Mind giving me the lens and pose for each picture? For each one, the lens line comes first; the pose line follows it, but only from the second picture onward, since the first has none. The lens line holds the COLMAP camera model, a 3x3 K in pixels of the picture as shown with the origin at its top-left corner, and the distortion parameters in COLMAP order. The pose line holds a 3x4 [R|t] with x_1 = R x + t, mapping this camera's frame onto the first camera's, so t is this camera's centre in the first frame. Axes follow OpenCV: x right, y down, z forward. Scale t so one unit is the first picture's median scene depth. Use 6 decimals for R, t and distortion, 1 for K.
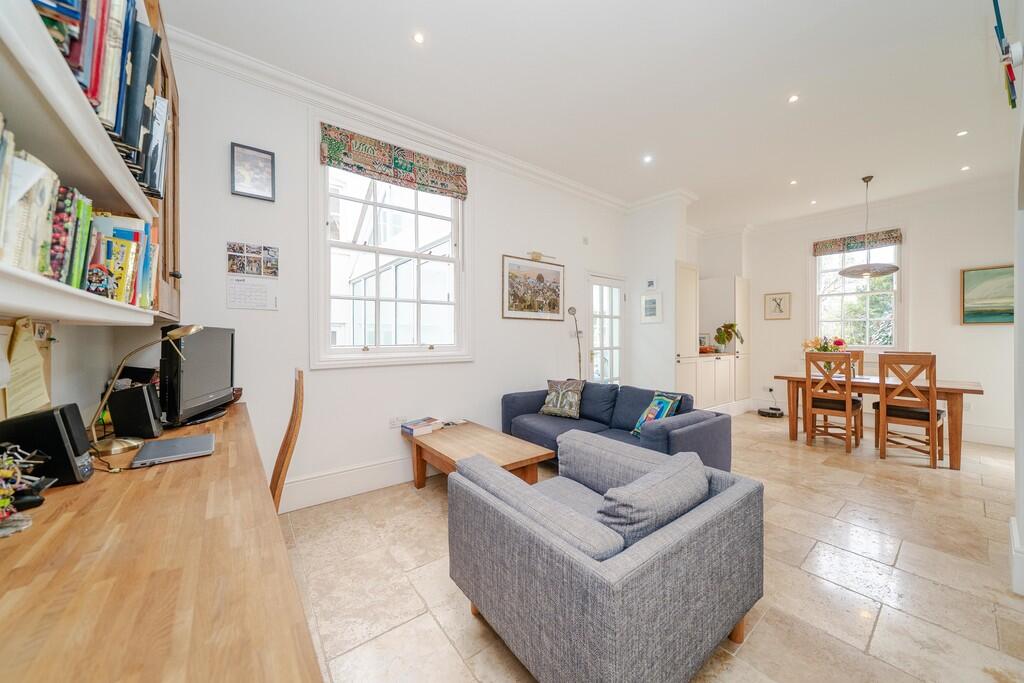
lens RADIAL K [[350.9, 0, 515.4], [0, 350.9, 339.5], [0, 0, 1]] dist [0.000861, 0.000053]
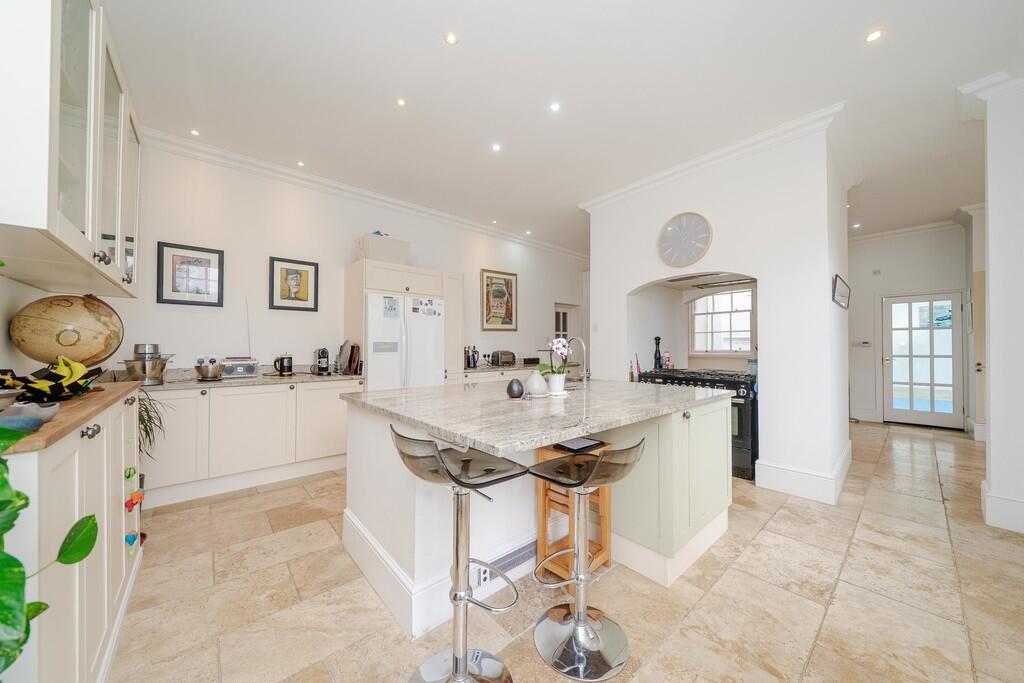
lens RADIAL K [[361.0, 0, 509.2], [0, 361.0, 342.2], [0, 0, 1]] dist [-0.000260, -0.000107]
pose [[0.054782, -0.012439, -0.998421, 2.478197], [-0.005382, 0.999904, -0.012753, 0.003180], [0.998484, 0.006072, 0.054710, -0.729589]]
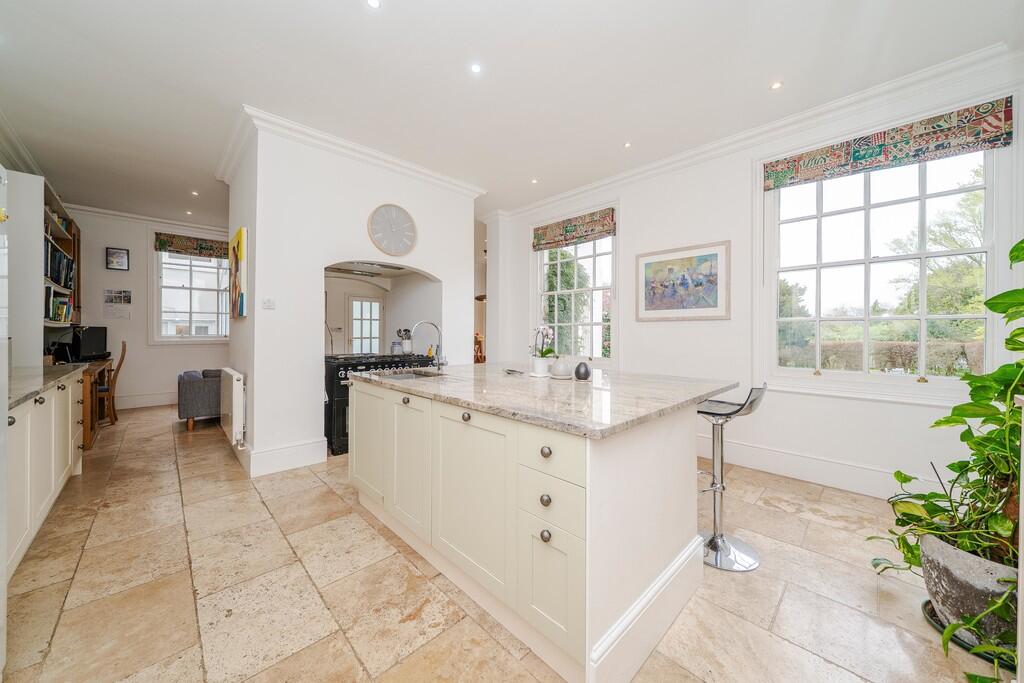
lens RADIAL K [[354.1, 0, 519.8], [0, 354.1, 333.5], [0, 0, 1]] dist [-0.000065, -0.000136]
pose [[0.992599, 0.003999, 0.121370, 1.452910], [-0.003914, 0.999992, -0.000936, 0.004180], [-0.121373, 0.000454, 0.992607, -1.483101]]
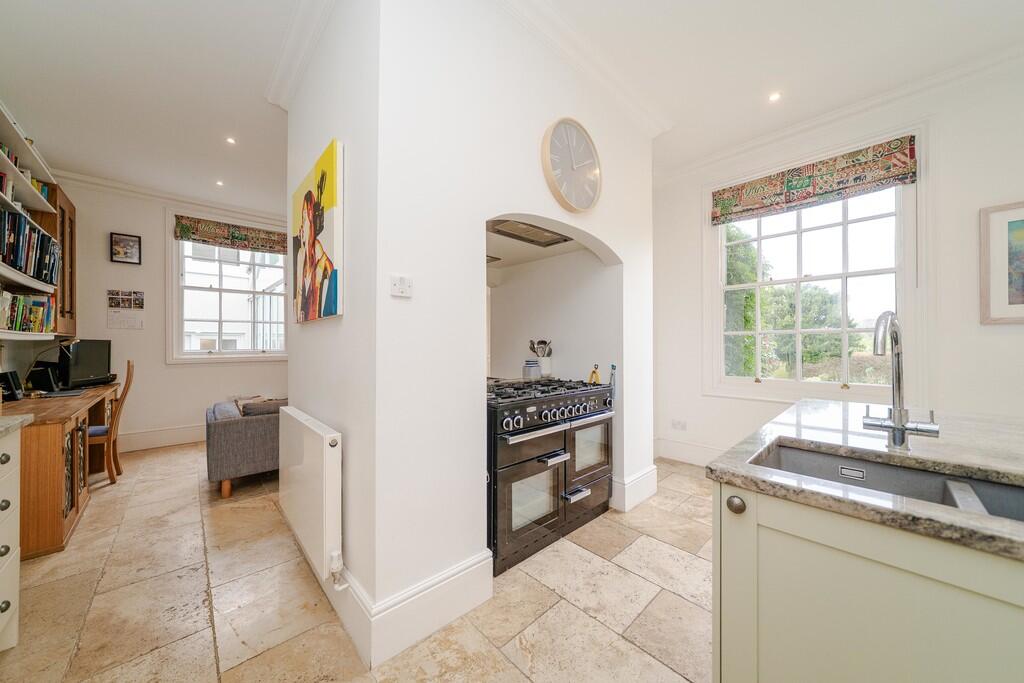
lens RADIAL K [[346.9, 0, 514.7], [0, 346.9, 345.2], [0, 0, 1]] dist [-0.000034, 0.000032]
pose [[0.995963, -0.000728, 0.089764, 0.899516], [0.001096, 0.999991, -0.004055, 0.002492], [-0.089760, 0.004137, 0.995955, -0.774522]]
